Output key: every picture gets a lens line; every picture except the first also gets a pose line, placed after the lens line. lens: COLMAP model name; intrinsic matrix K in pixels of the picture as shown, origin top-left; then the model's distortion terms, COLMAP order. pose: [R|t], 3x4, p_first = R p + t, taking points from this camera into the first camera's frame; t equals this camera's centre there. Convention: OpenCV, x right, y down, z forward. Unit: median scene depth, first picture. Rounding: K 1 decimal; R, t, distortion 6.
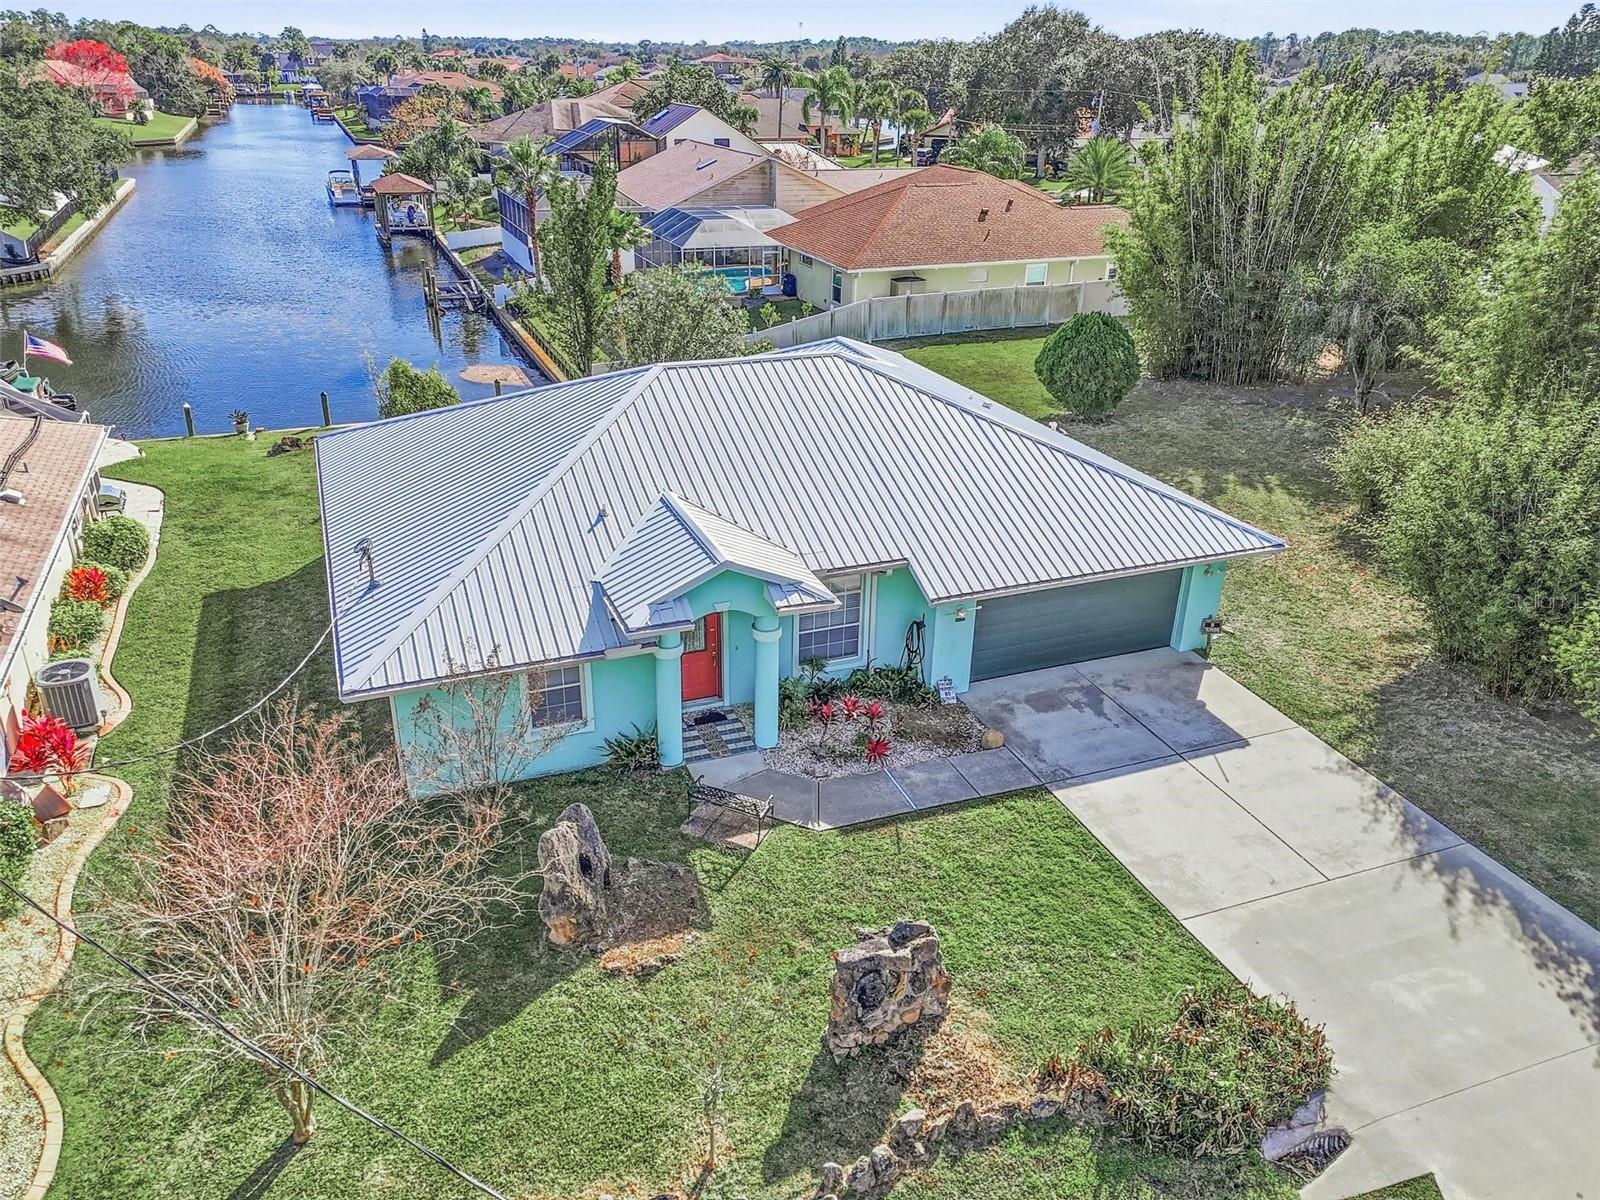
lens RADIAL K [[1173.2, 0, 800.0], [0, 1173.2, 600.0], [0, 0, 1]] dist [0.070963, -0.060932]
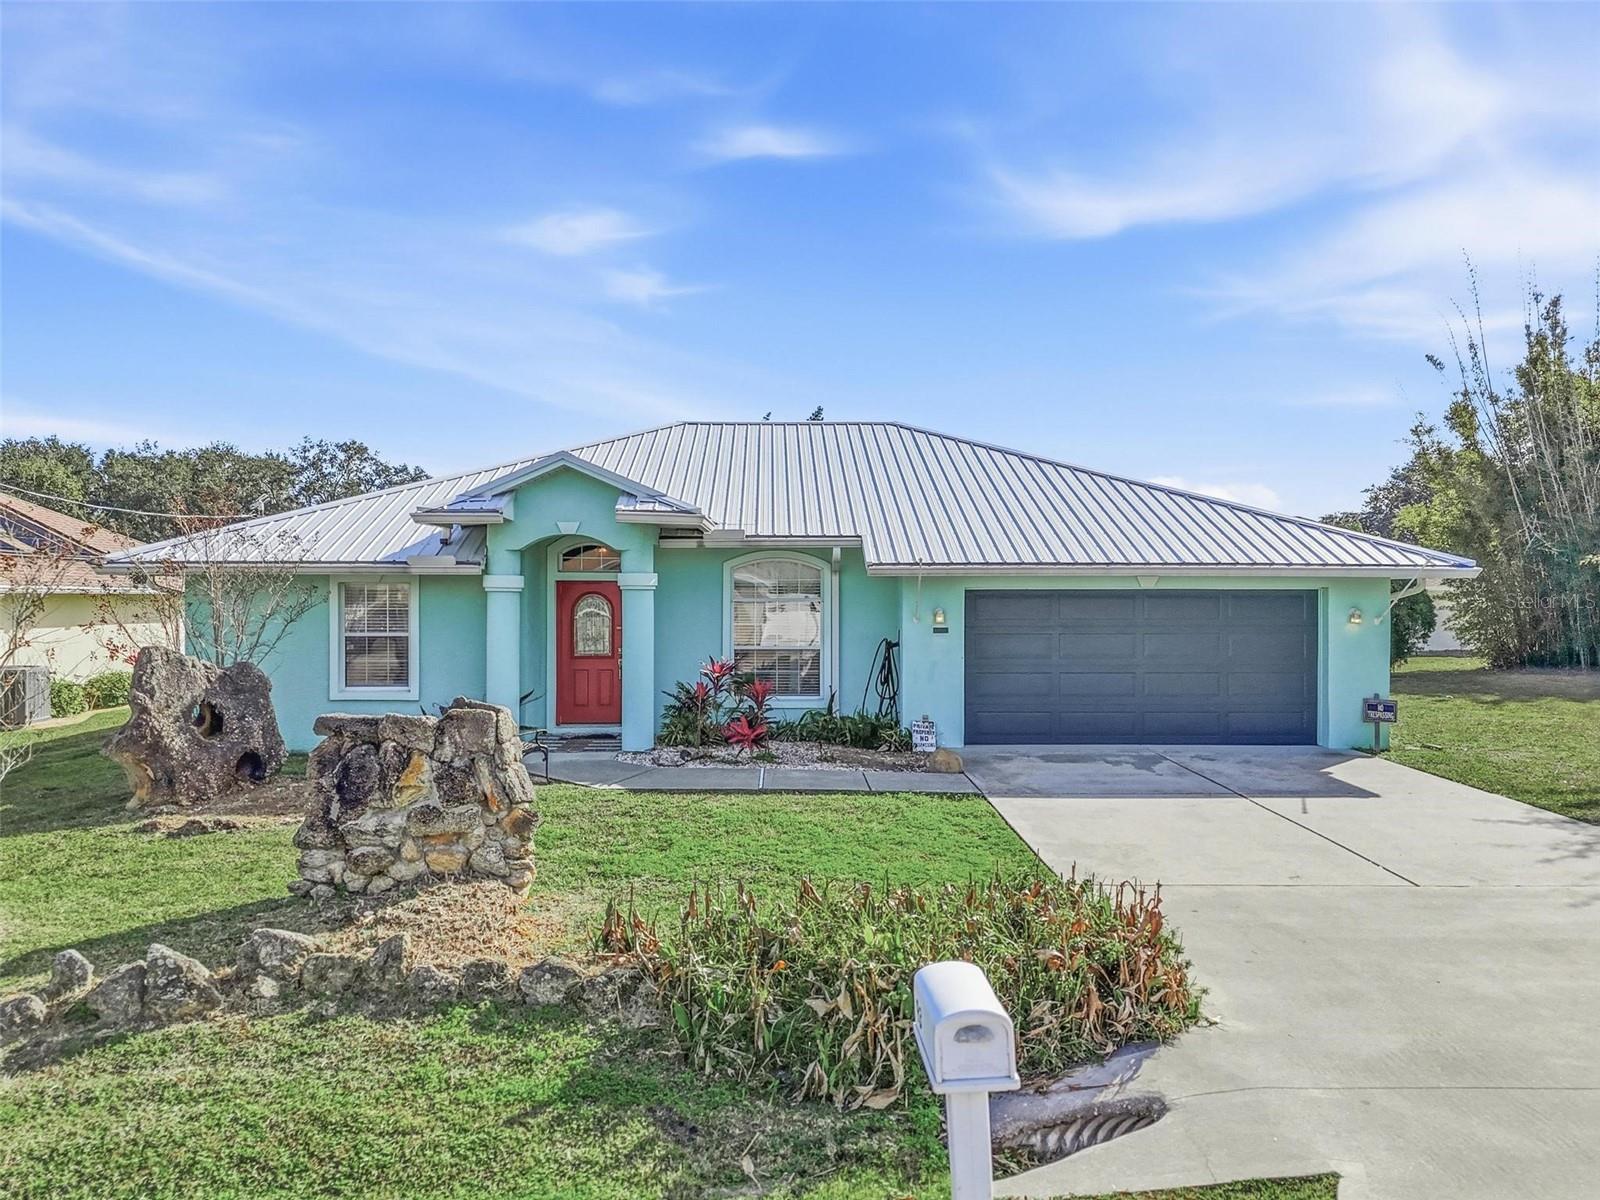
lens RADIAL K [[1173.2, 0, 800.0], [0, 1173.2, 600.0], [0, 0, 1]] dist [0.070963, -0.060932]
pose [[0.936767, -0.013671, -0.349687, 0.319147], [-0.133873, 0.909233, -0.394174, 0.306653], [0.323336, 0.416063, 0.849909, 0.359895]]
